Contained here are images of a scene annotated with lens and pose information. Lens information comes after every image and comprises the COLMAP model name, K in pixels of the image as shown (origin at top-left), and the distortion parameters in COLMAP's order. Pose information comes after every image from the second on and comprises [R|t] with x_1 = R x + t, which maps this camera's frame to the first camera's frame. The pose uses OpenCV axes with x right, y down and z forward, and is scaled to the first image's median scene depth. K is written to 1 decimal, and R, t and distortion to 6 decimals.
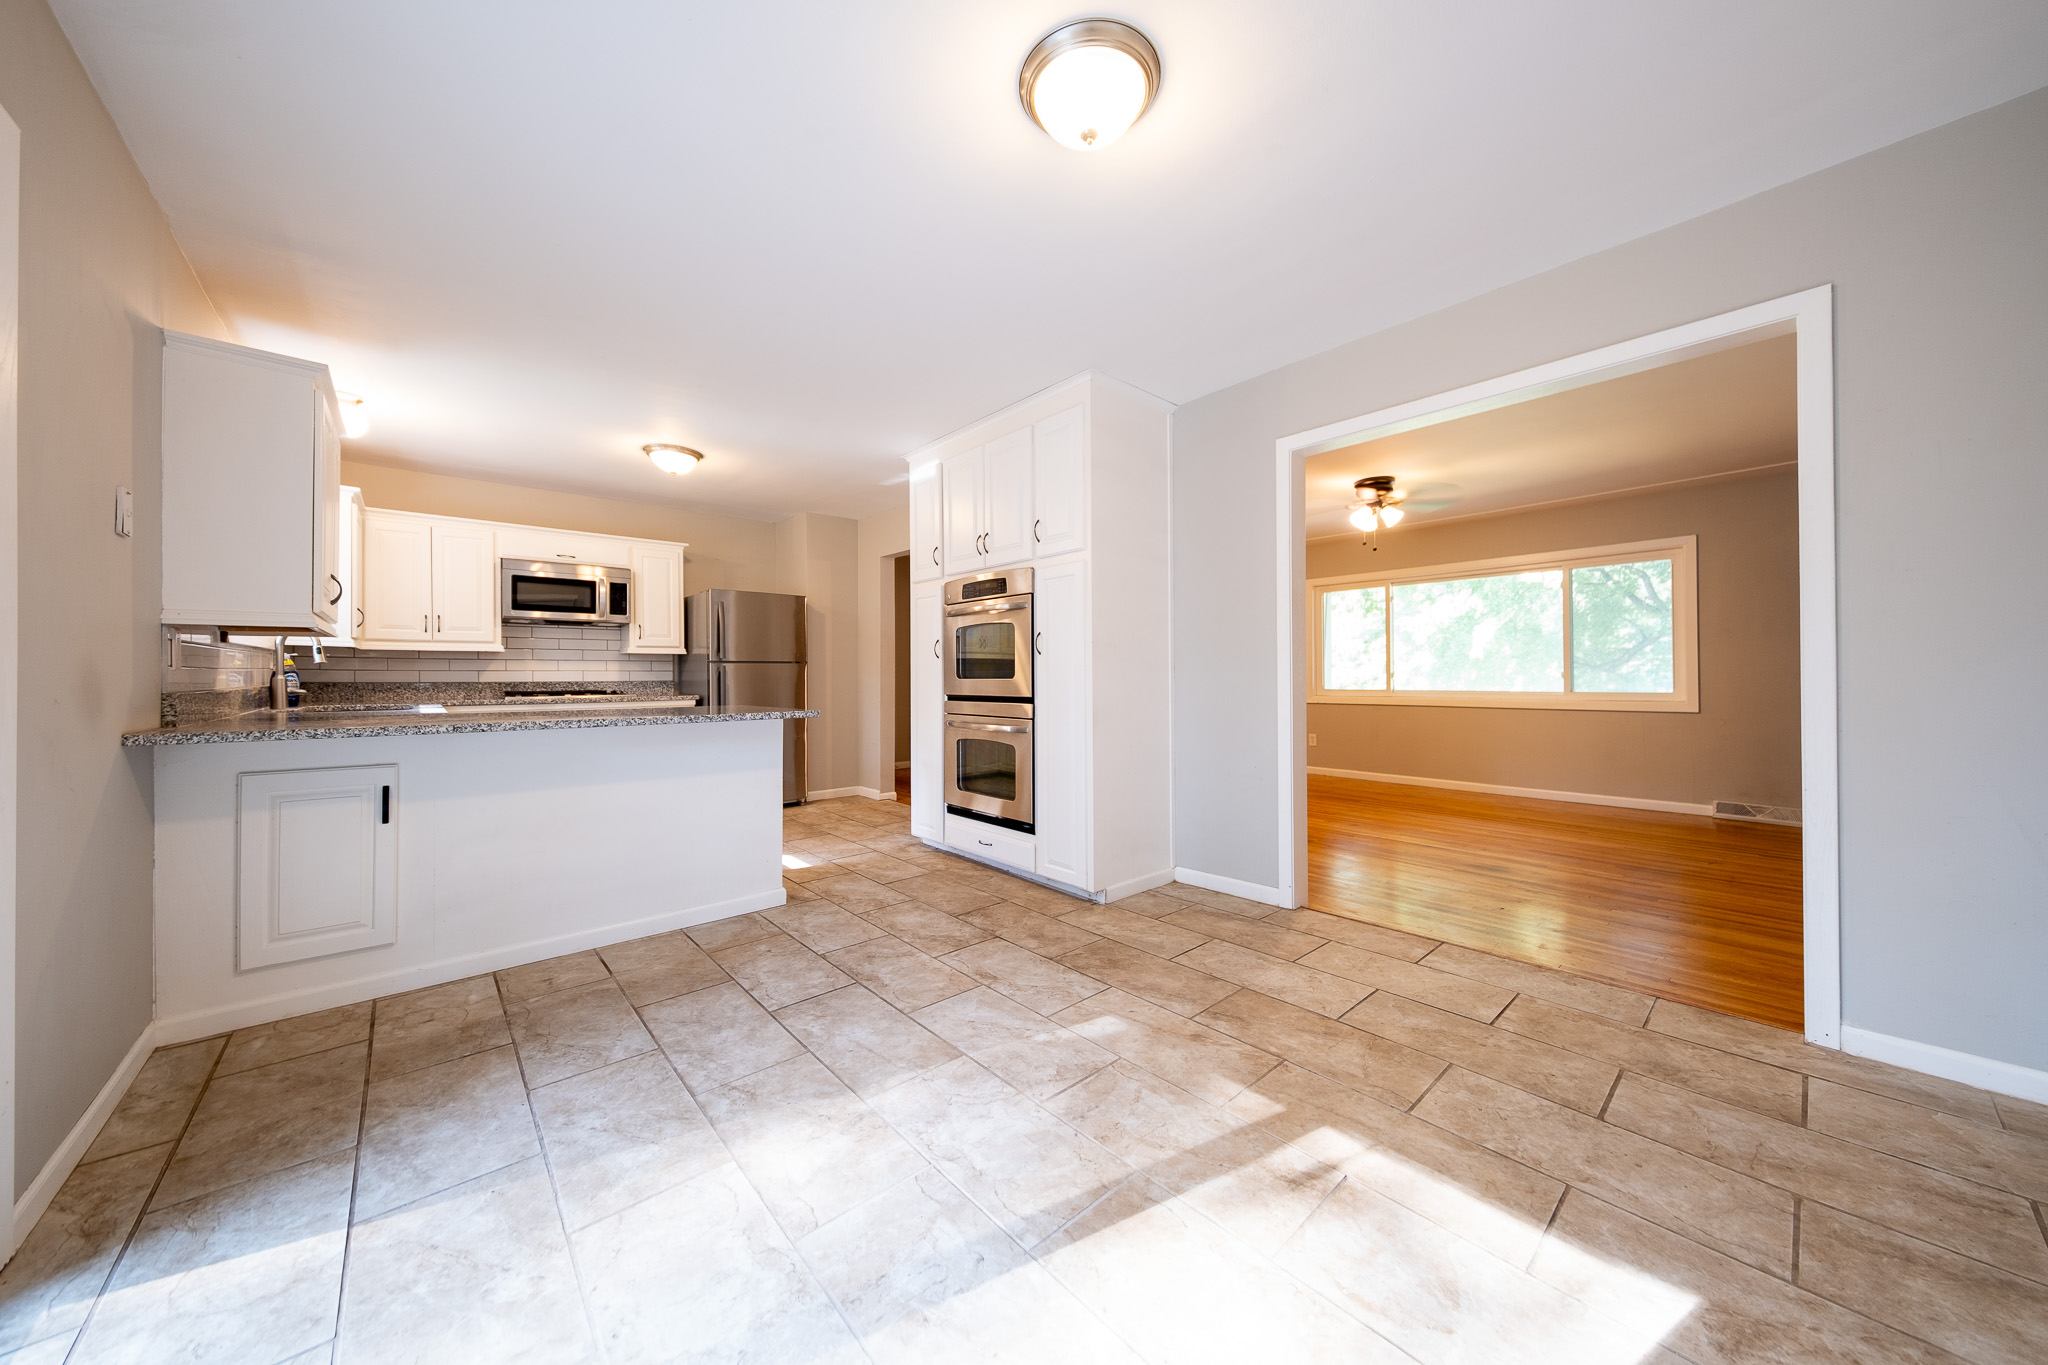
lens RADIAL K [[694.9, 0, 1037.4], [0, 694.9, 670.4], [0, 0, 1]] dist [0.019544, -0.006608]
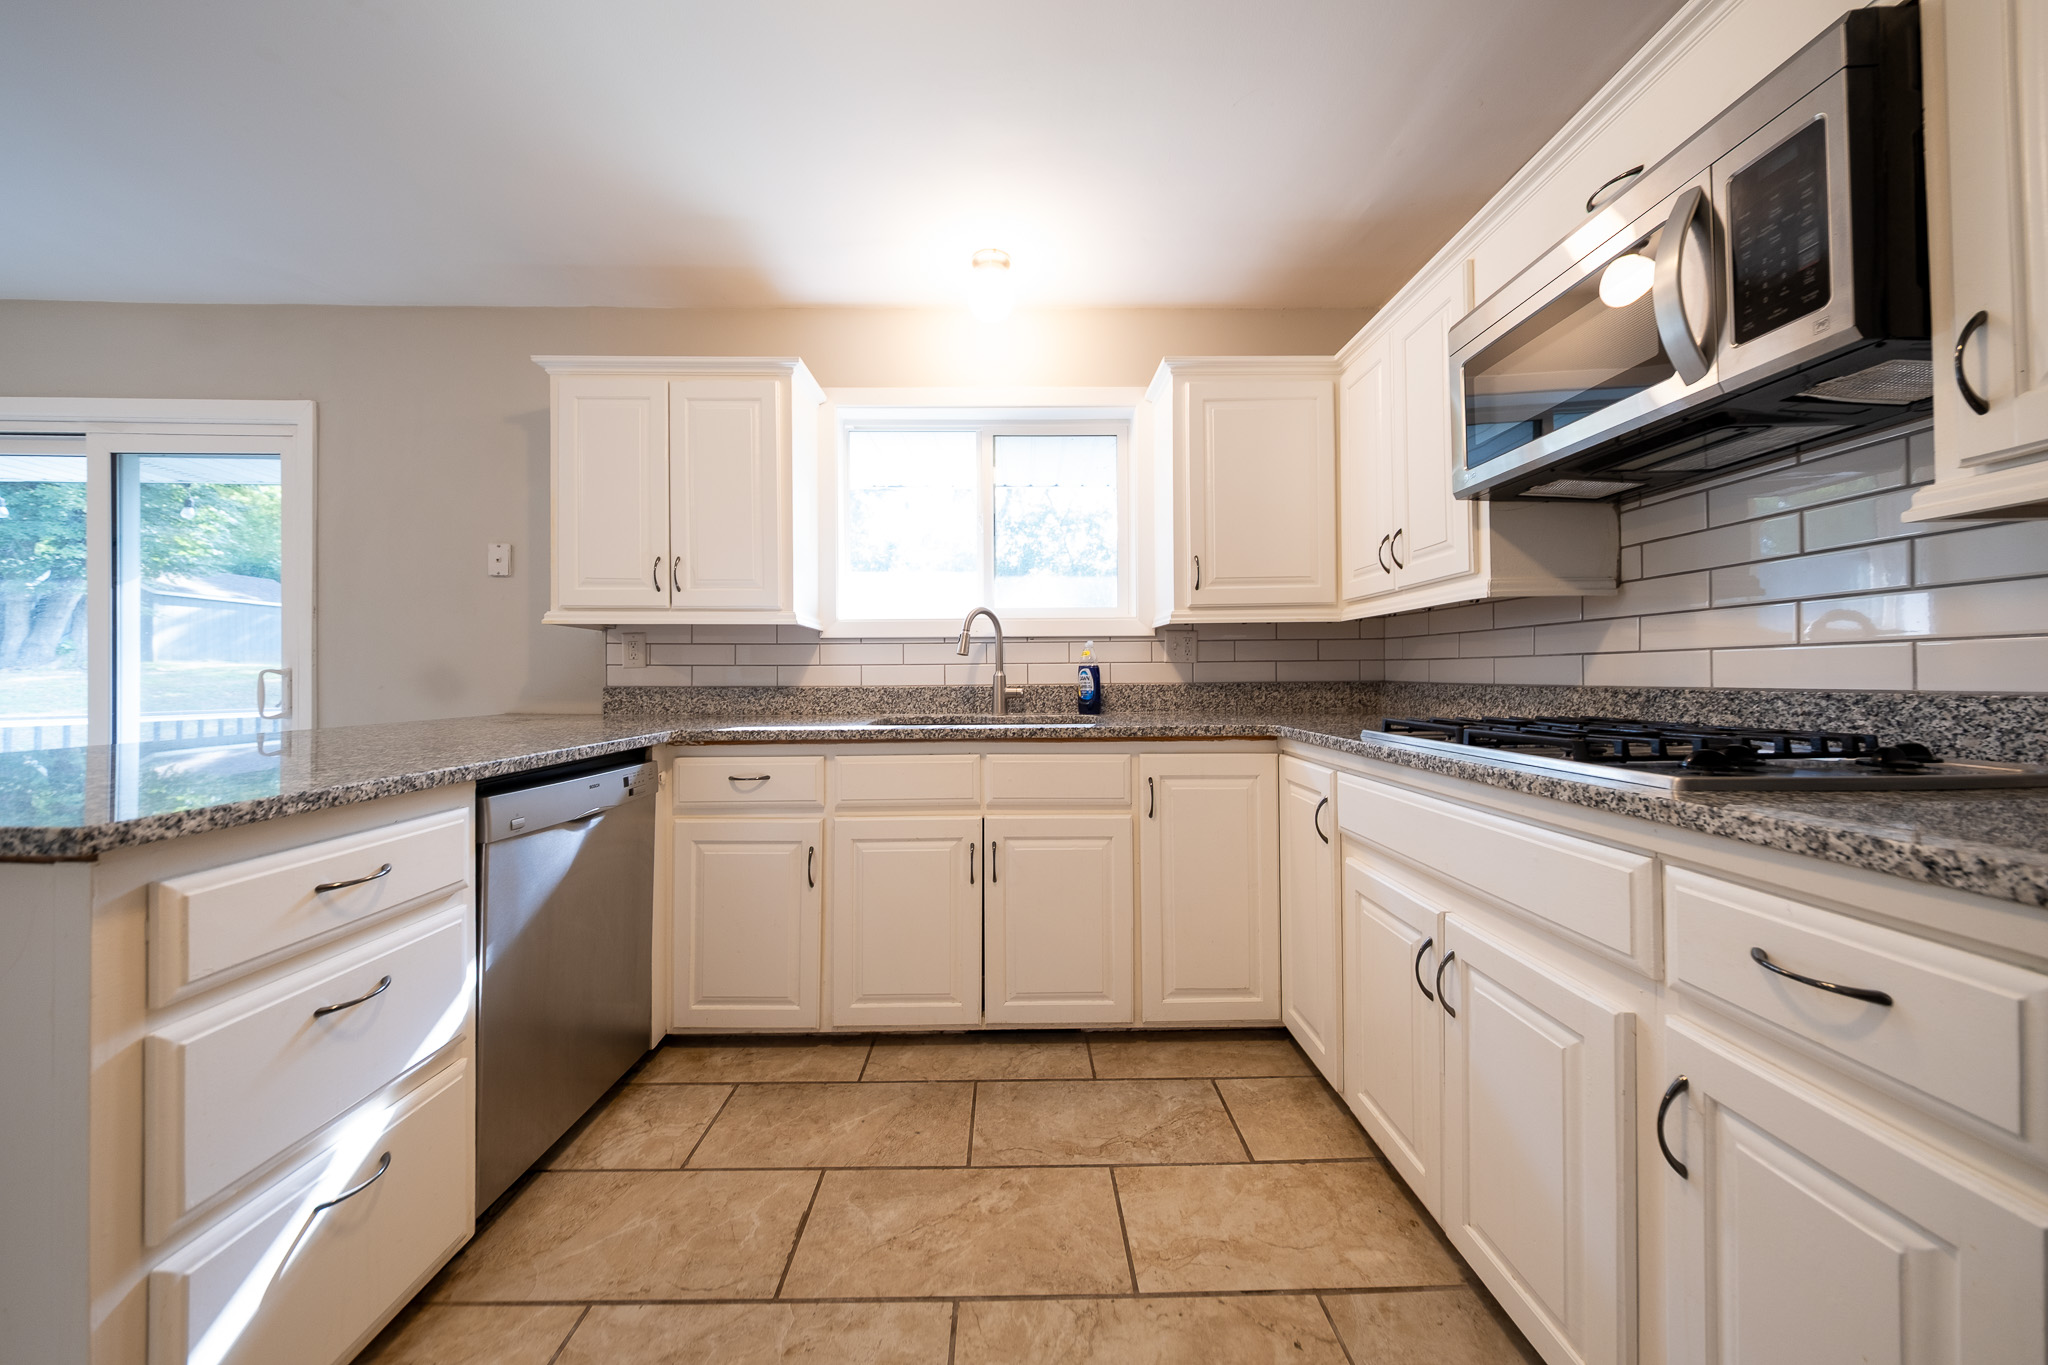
lens RADIAL K [[694.9, 0, 1037.4], [0, 694.9, 670.4], [0, 0, 1]] dist [0.019544, -0.006608]
pose [[-0.657809, 0.000159, -0.753185, -0.533776], [0.007792, 0.999948, -0.006594, 0.013453], [0.753145, -0.010206, -0.657776, 1.546116]]
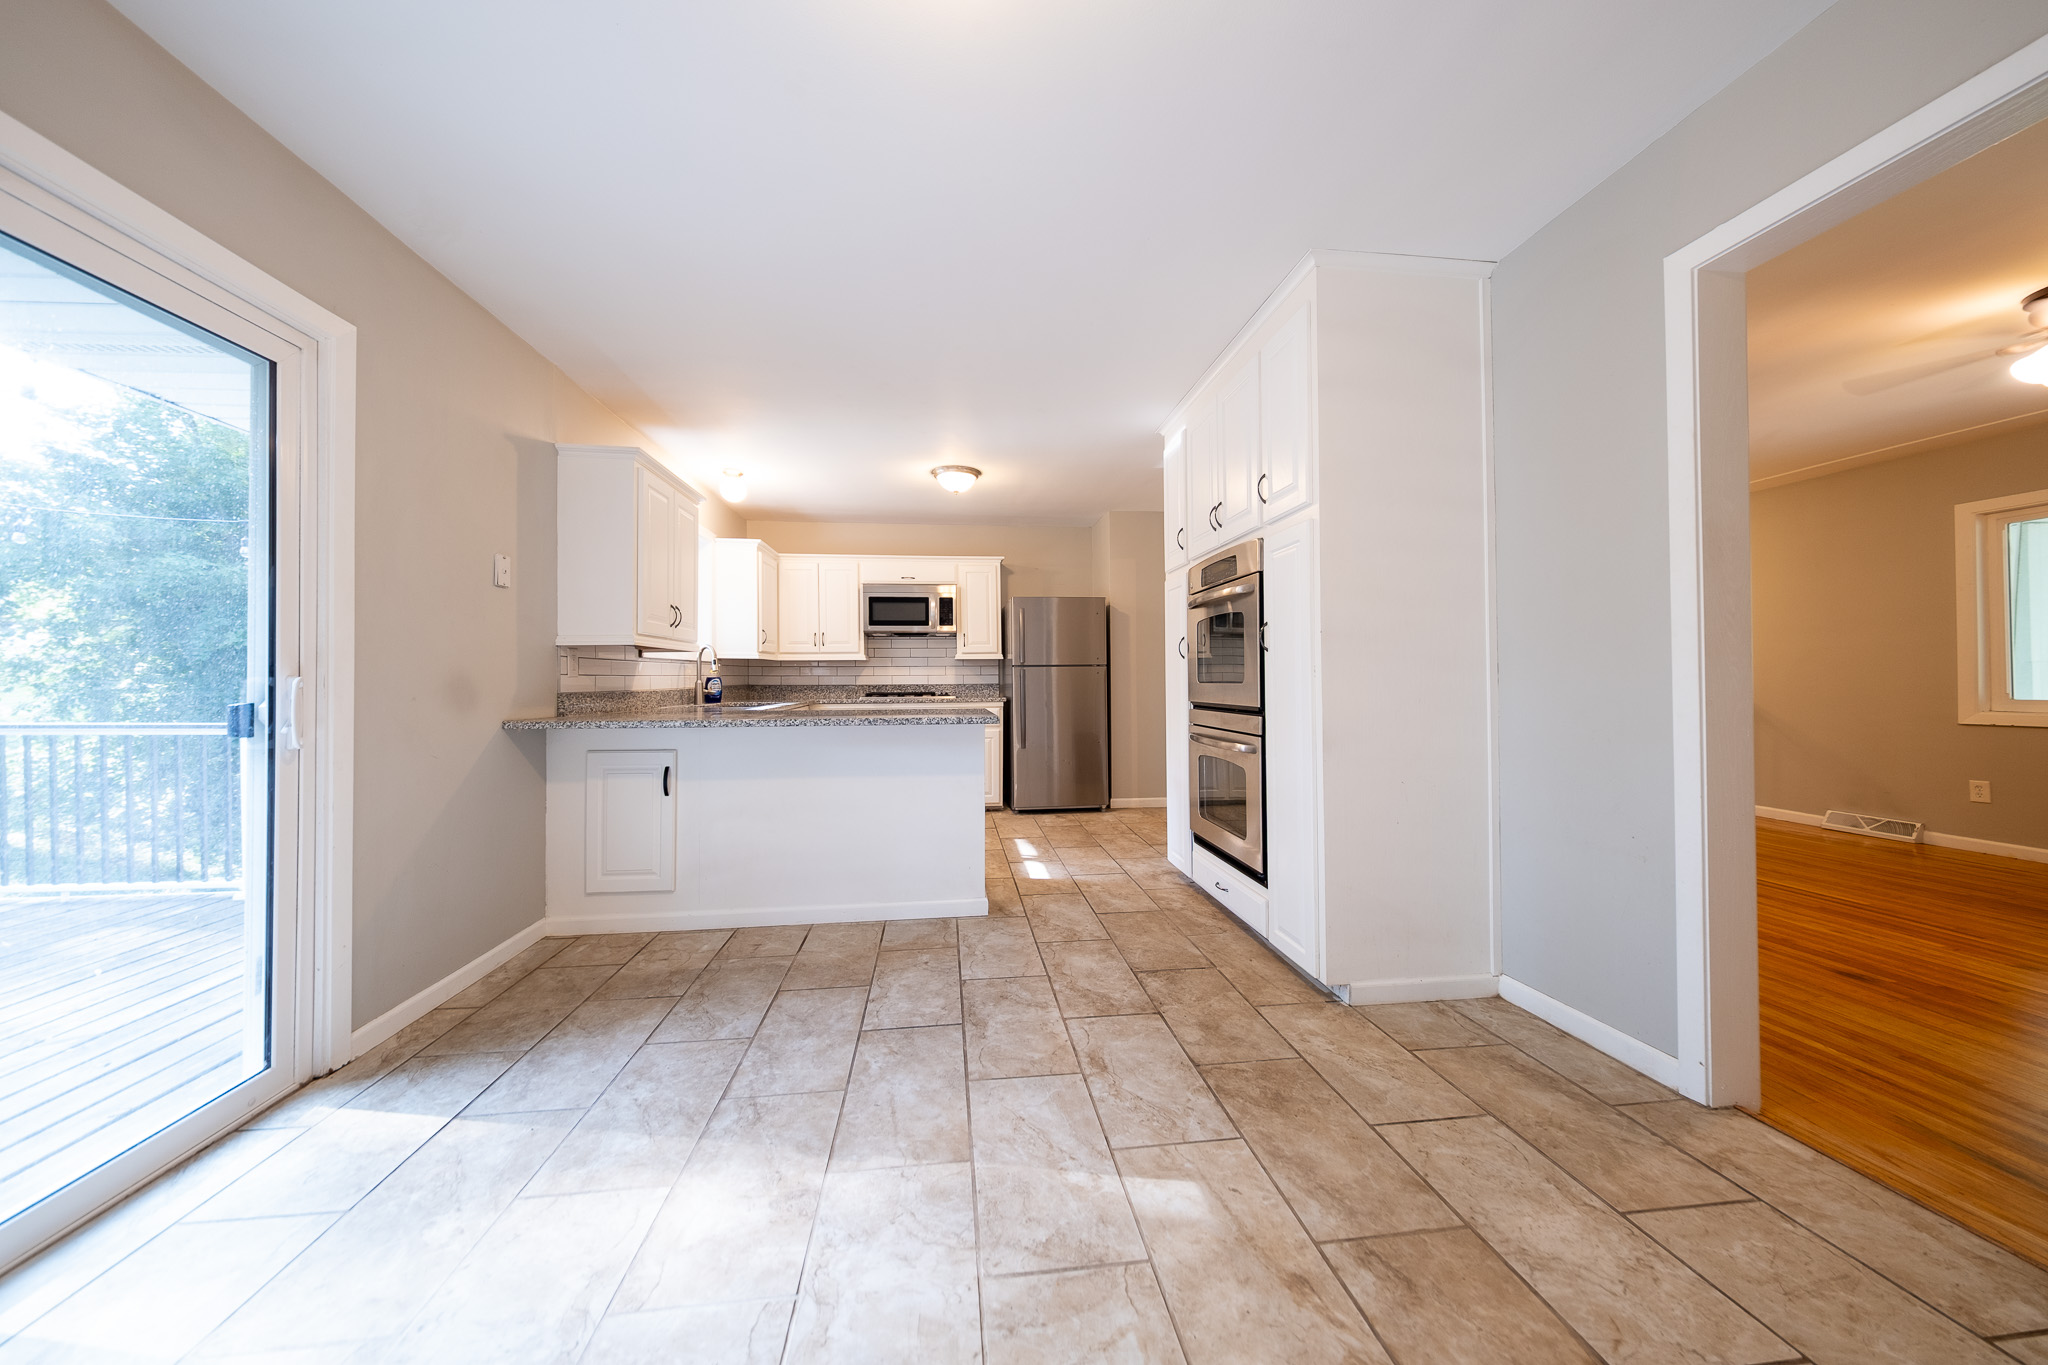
lens RADIAL K [[703.7, 0, 1018.2], [0, 703.7, 672.7], [0, 0, 1]] dist [0.014209, -0.007271]
pose [[0.812901, -0.007129, -0.582359, 0.247577], [0.007309, 0.999971, -0.002039, -0.000321], [0.582357, -0.002599, 0.812929, 0.231540]]
